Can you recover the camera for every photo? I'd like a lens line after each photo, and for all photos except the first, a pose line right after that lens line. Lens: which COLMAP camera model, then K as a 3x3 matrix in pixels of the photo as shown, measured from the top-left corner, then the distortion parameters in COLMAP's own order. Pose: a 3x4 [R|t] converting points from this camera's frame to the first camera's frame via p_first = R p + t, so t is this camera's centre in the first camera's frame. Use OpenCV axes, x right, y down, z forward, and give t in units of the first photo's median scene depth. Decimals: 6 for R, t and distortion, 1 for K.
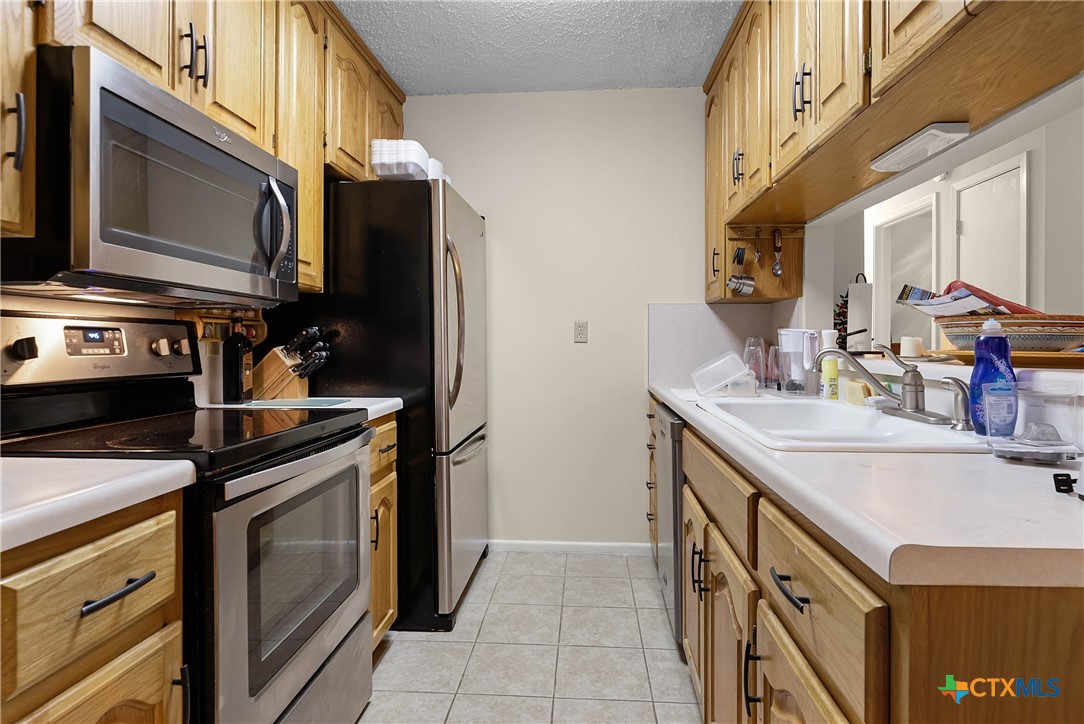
lens RADIAL K [[572.8, 0, 542.4], [0, 572.8, 356.9], [0, 0, 1]] dist [-0.001317, -0.000601]
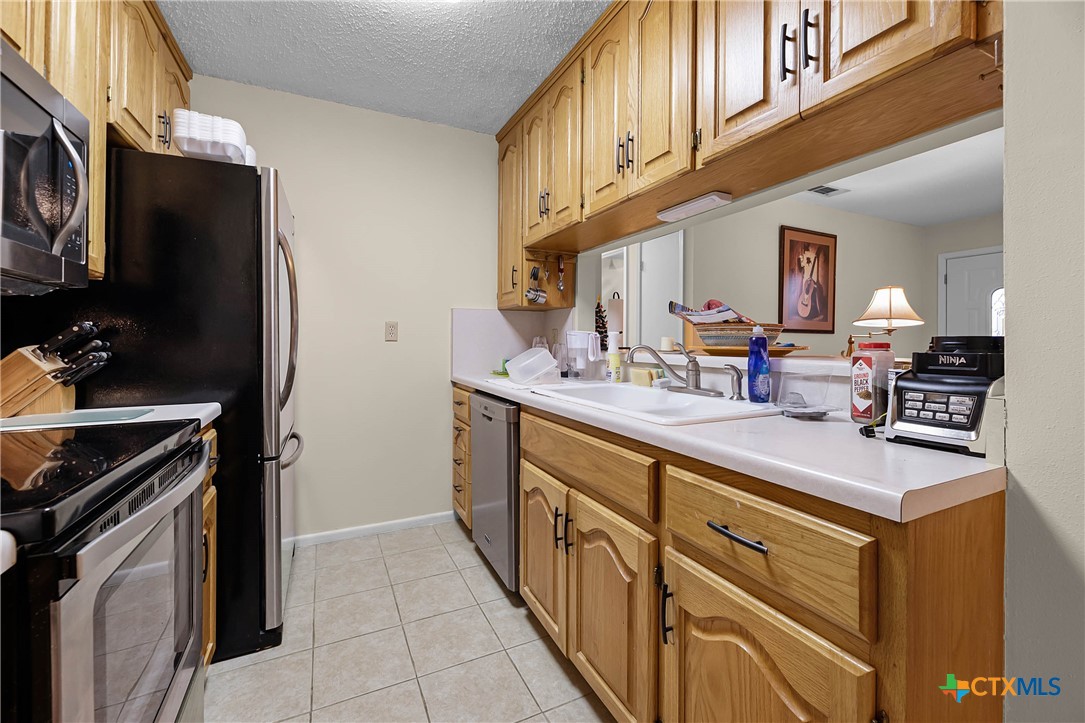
lens RADIAL K [[452.4, 0, 539.6], [0, 452.4, 346.9], [0, 0, 1]] dist [0.001573, -0.000081]
pose [[0.865805, -0.006213, 0.500344, -0.168514], [0.012320, 0.999884, -0.008903, -0.003359], [-0.500231, 0.013873, 0.865781, 0.132774]]
